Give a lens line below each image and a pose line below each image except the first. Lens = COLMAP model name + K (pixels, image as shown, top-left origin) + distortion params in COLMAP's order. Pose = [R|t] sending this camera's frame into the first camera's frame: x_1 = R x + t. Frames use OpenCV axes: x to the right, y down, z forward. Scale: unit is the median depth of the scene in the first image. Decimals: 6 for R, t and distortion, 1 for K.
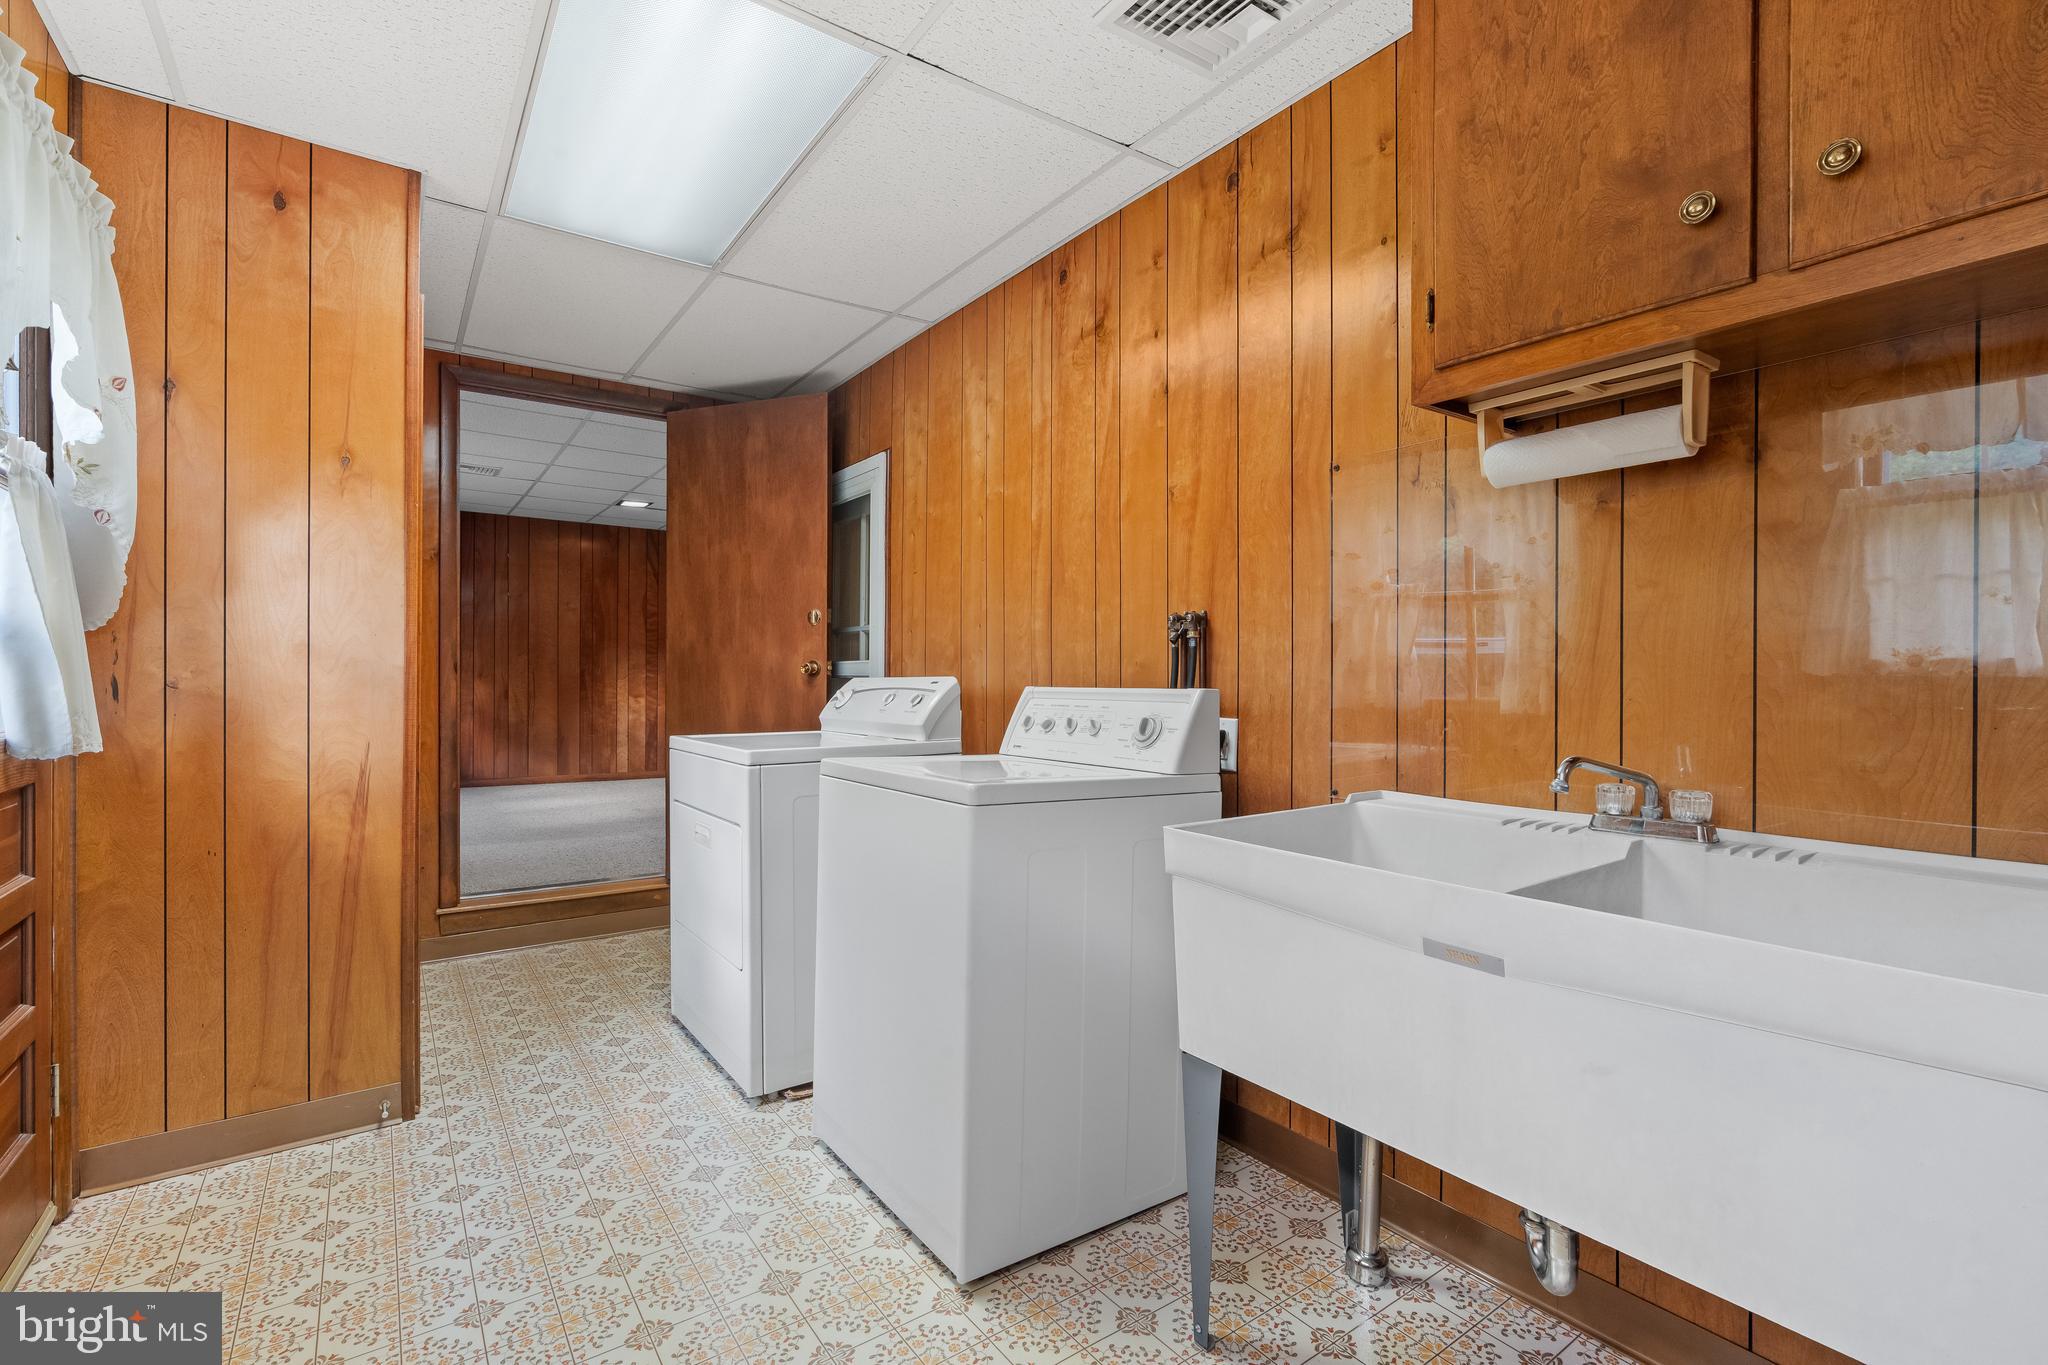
lens RADIAL K [[928.7, 0, 1008.1], [0, 928.7, 669.1], [0, 0, 1]] dist [-0.008350, 0.003679]
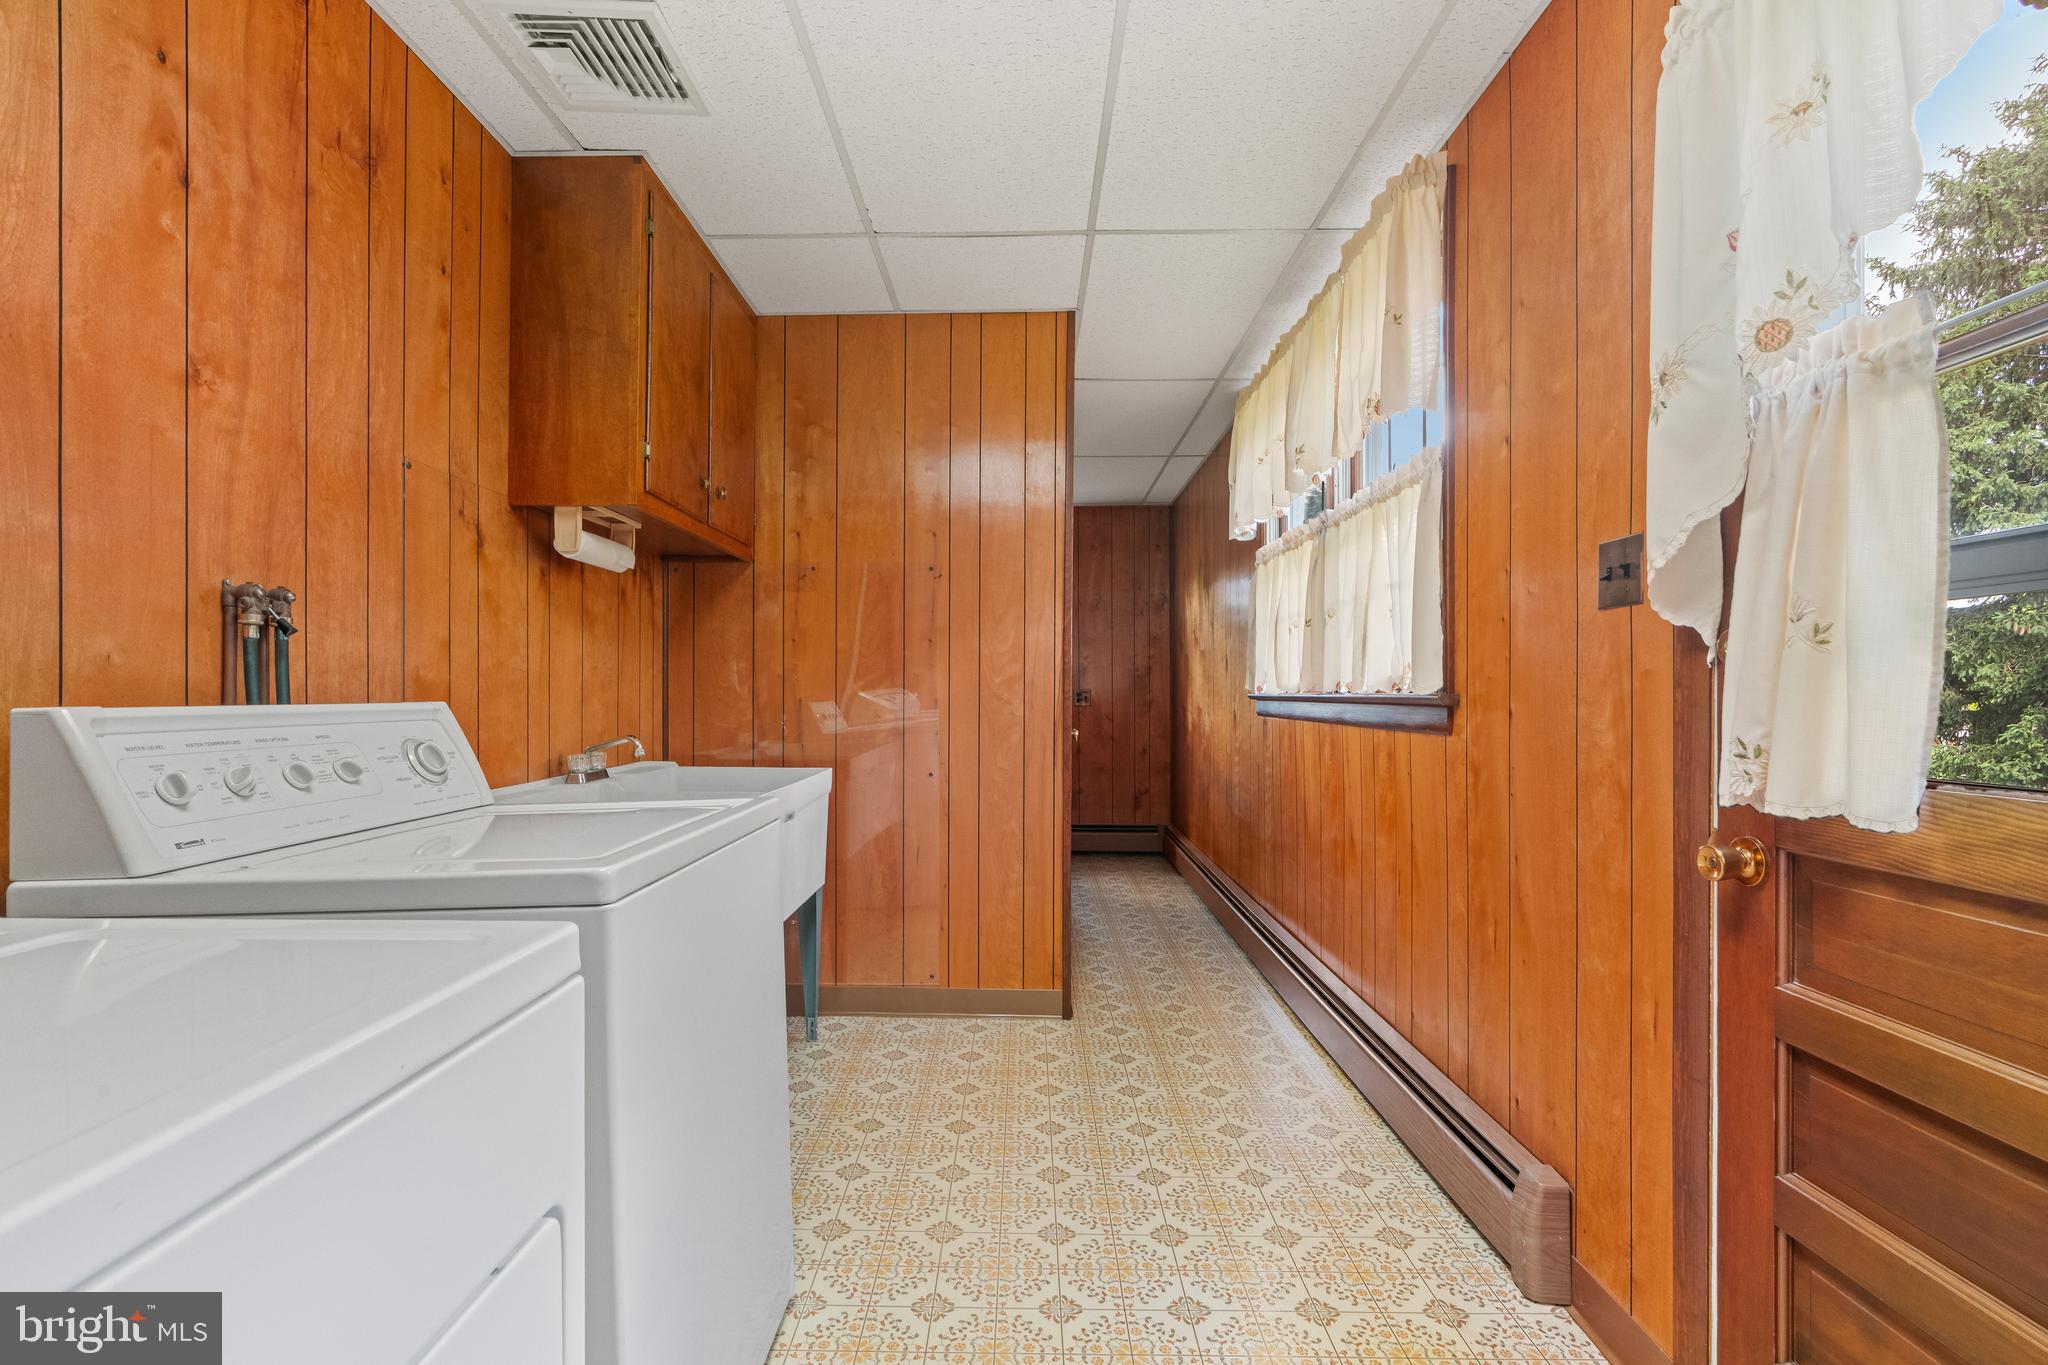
lens RADIAL K [[928.7, 0, 1008.1], [0, 928.7, 669.1], [0, 0, 1]] dist [-0.008350, 0.003679]
pose [[-0.812938, 0.014155, 0.582178, -0.635498], [-0.004496, 0.999522, -0.030581, 0.013854], [-0.582333, -0.027478, -0.812486, 1.309624]]
